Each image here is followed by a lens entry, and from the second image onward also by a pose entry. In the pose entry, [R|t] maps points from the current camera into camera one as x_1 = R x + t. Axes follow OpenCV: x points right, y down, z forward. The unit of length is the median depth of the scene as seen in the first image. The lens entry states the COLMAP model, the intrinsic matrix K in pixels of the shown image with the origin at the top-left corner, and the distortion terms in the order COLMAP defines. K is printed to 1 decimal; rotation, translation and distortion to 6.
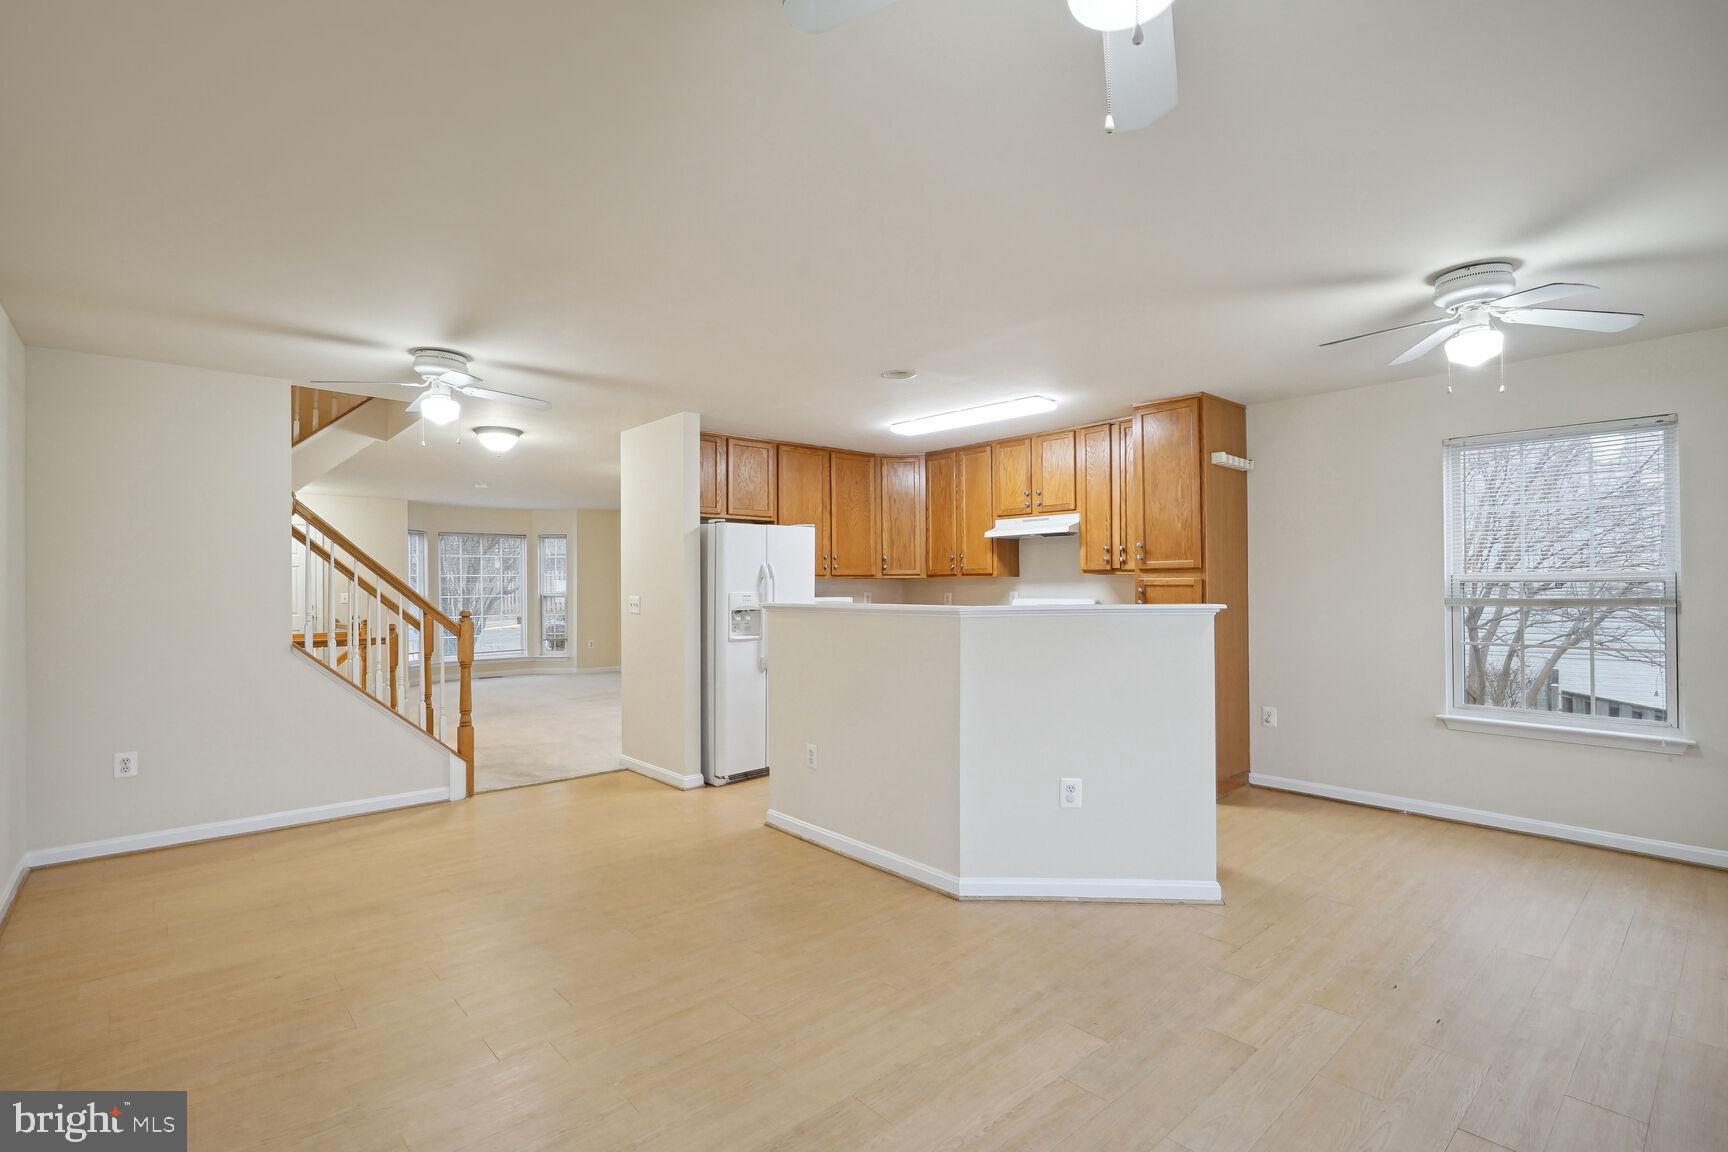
lens RADIAL K [[840.0, 0, 862.0], [0, 840.0, 585.6], [0, 0, 1]] dist [-0.000870, -0.000210]
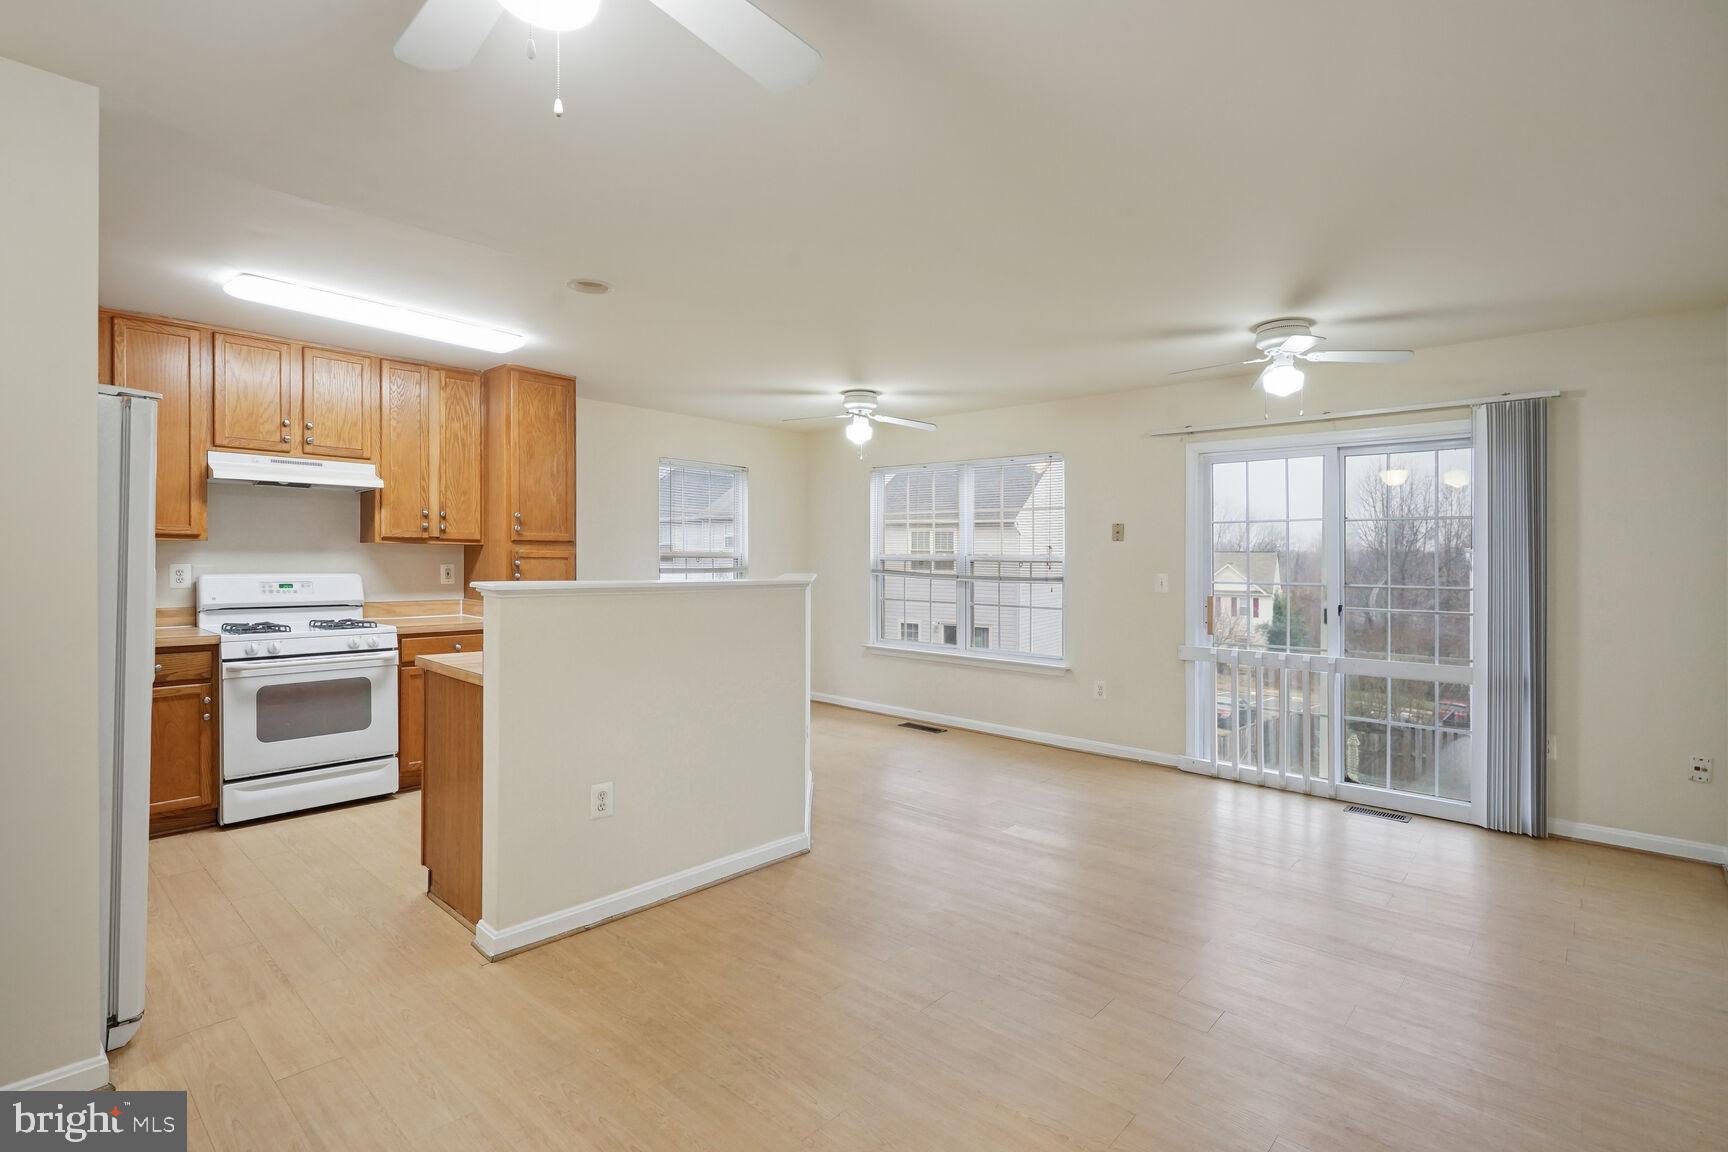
lens RADIAL K [[819.9, 0, 865.3], [0, 819.9, 563.0], [0, 0, 1]] dist [0.000452, 0.000009]
pose [[-0.129914, -0.000806, 0.991525, -0.653606], [-0.006959, 0.999976, -0.000099, 0.003381], [-0.991501, -0.006913, -0.129917, 0.745413]]
